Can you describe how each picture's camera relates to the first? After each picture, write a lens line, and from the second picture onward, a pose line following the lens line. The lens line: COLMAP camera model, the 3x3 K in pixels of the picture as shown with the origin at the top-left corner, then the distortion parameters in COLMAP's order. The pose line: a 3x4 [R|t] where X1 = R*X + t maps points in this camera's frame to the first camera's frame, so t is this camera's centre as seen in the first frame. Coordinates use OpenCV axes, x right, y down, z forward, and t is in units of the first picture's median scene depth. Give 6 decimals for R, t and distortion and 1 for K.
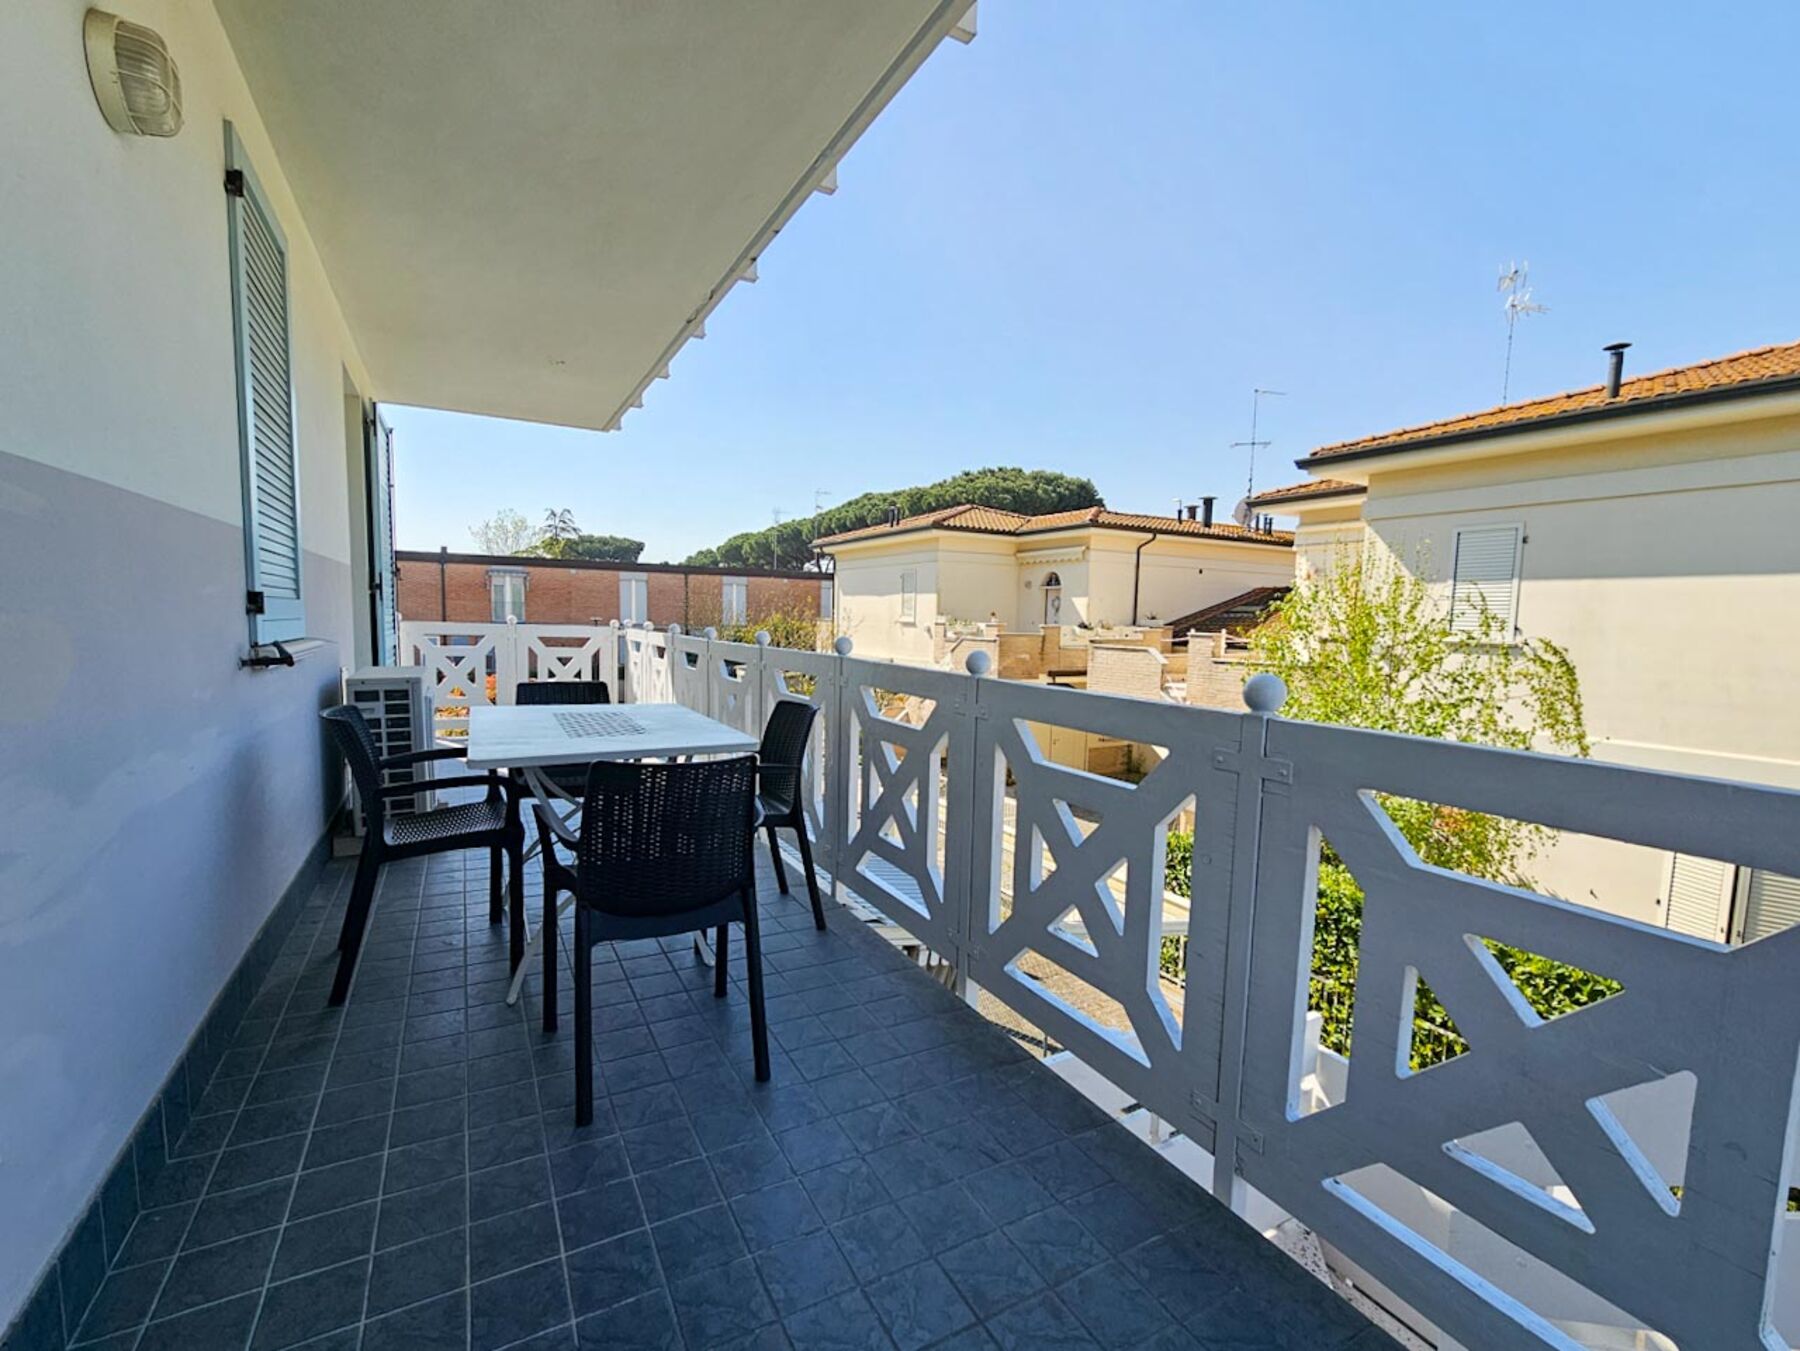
lens RADIAL K [[738.4, 0, 890.8], [0, 738.4, 688.6], [0, 0, 1]] dist [-0.001478, 0.000779]
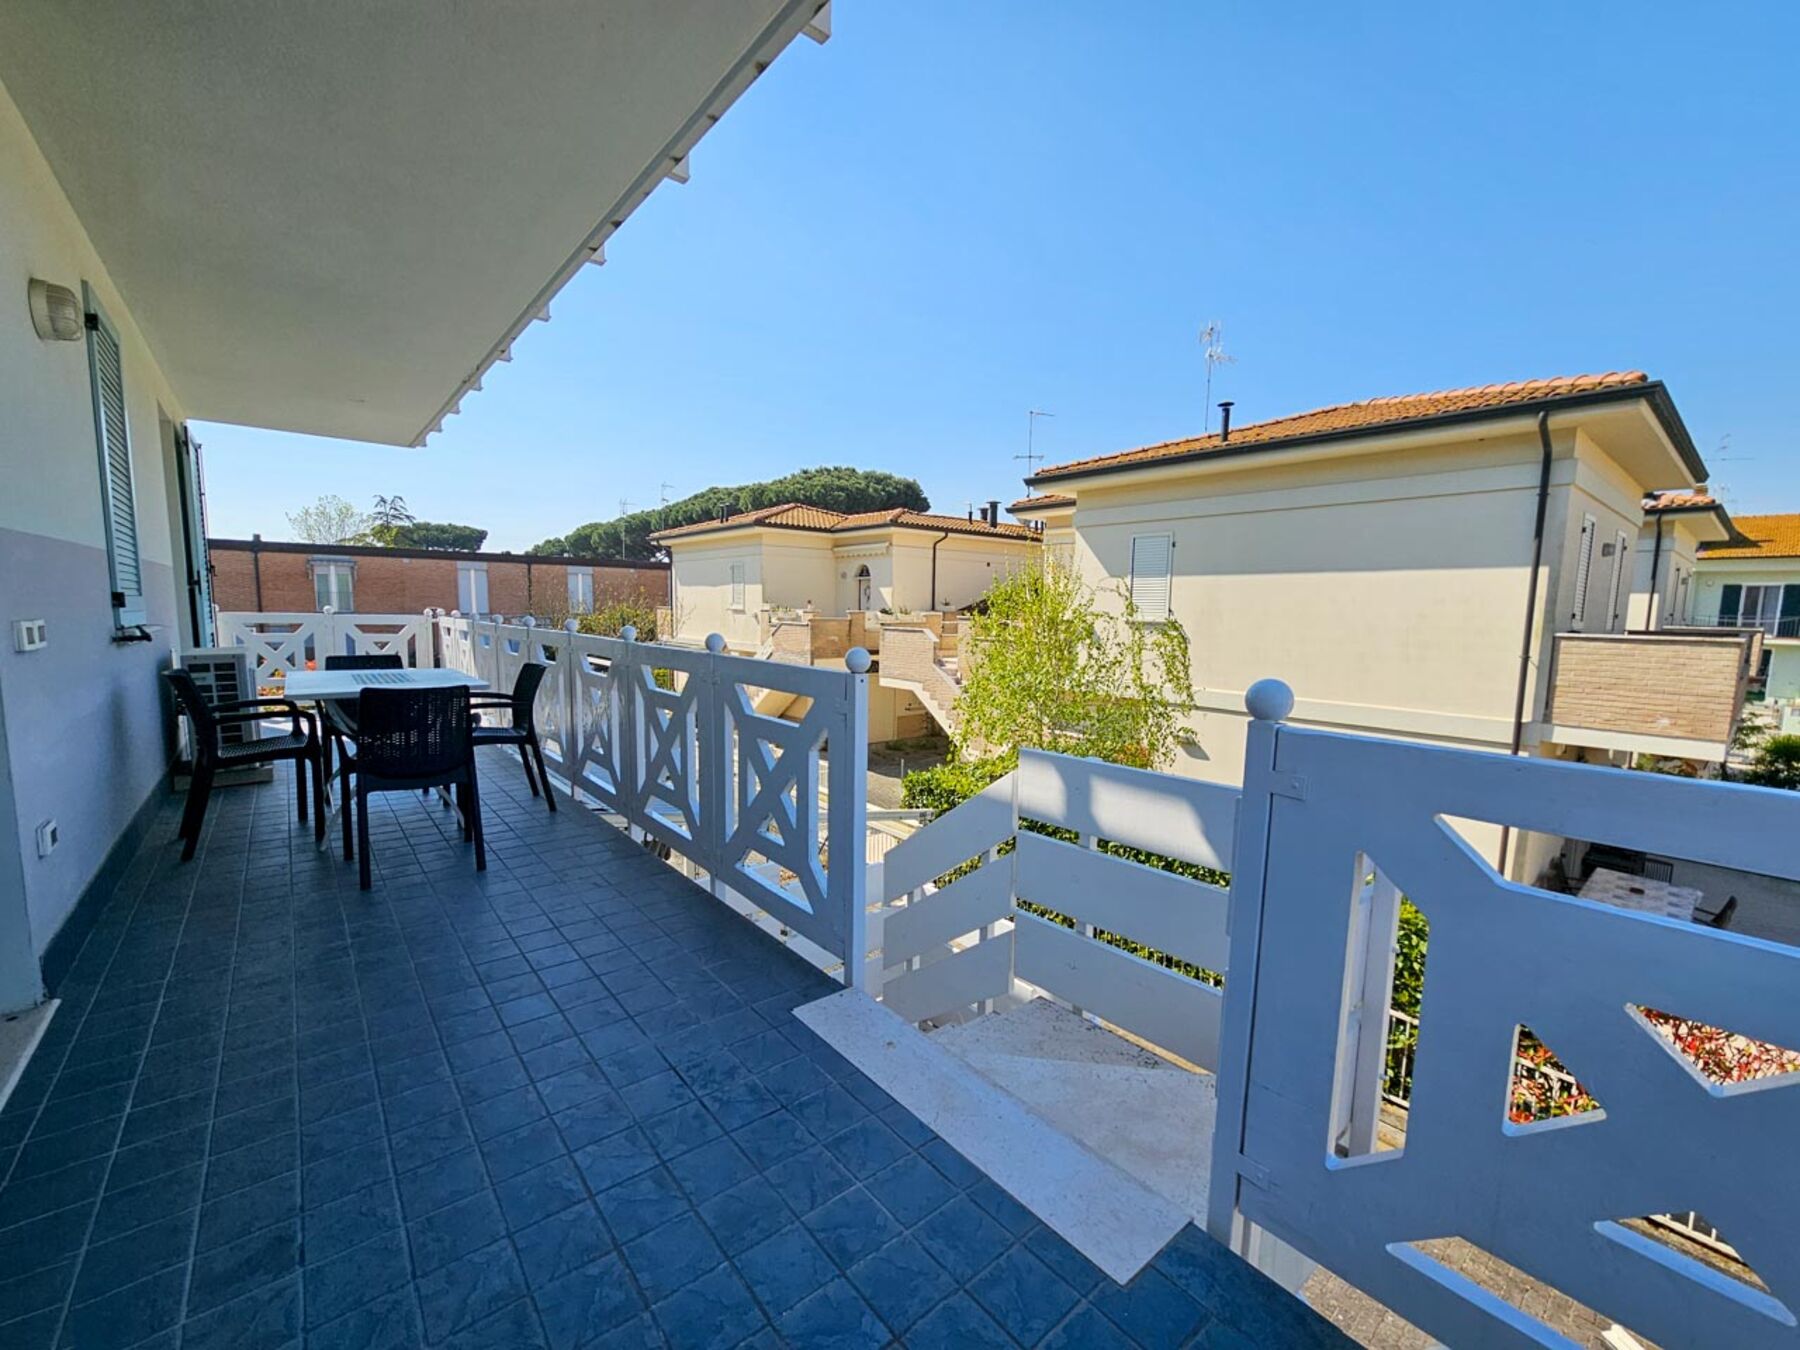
lens RADIAL K [[726.9, 0, 904.2], [0, 726.9, 690.8], [0, 0, 1]] dist [0.002128, 0.000180]
pose [[0.983910, -0.027402, 0.176550, 0.076724], [0.023451, 0.999427, 0.024427, 0.012102], [-0.177118, -0.019894, 0.983989, -0.129033]]
